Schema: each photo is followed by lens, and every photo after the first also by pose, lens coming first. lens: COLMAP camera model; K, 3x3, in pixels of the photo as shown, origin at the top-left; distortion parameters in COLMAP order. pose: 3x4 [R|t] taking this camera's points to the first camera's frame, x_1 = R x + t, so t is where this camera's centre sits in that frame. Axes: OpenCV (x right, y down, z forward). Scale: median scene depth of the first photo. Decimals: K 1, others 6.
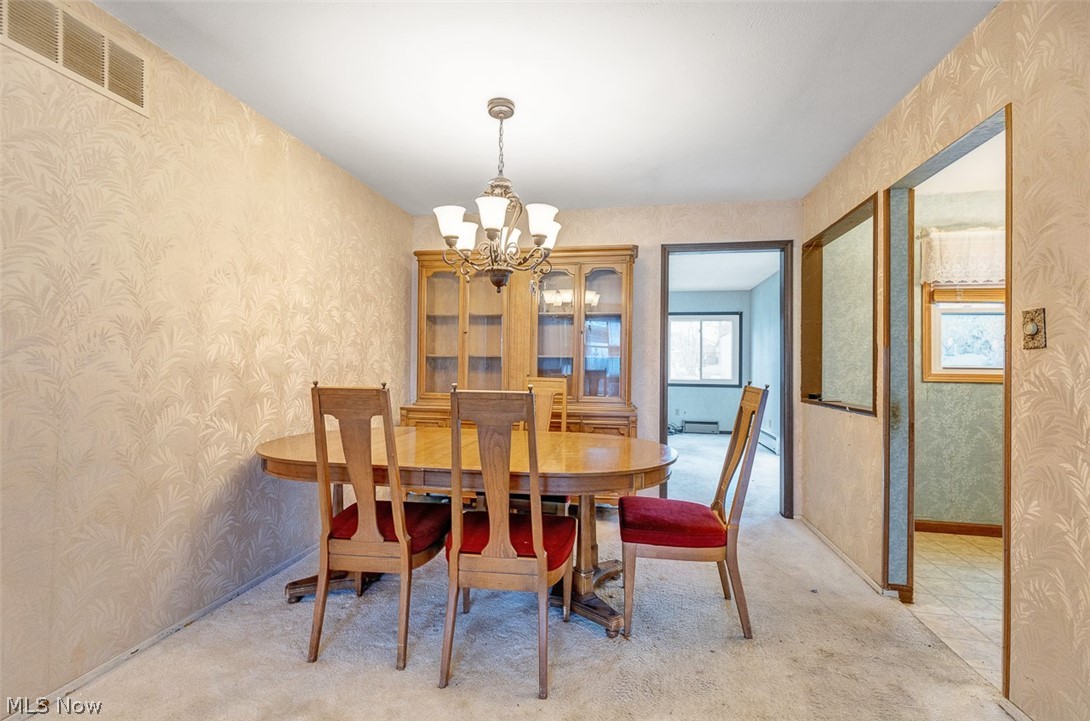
lens RADIAL K [[499.6, 0, 547.2], [0, 499.6, 357.6], [0, 0, 1]] dist [0.009429, -0.001375]
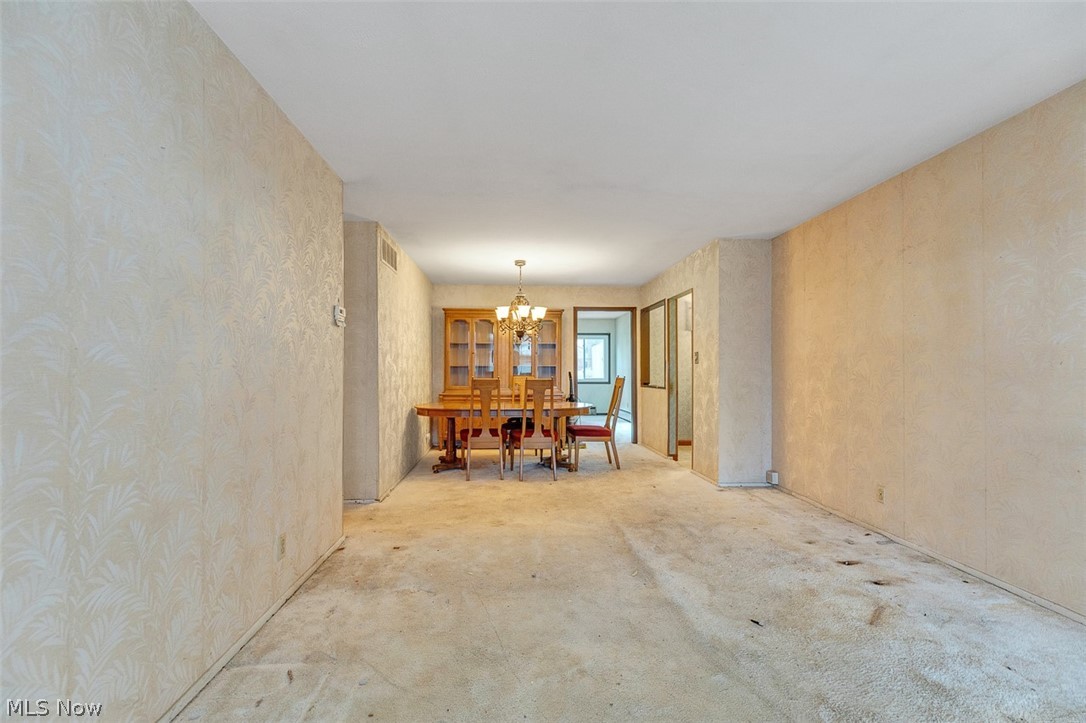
lens RADIAL K [[497.8, 0, 545.9], [0, 497.8, 358.8], [0, 0, 1]] dist [0.009429, -0.001375]
pose [[0.968156, -0.006206, 0.250272, -0.377194], [0.007989, 0.999949, -0.006110, -0.016402], [-0.250222, 0.007915, 0.968156, -0.877444]]
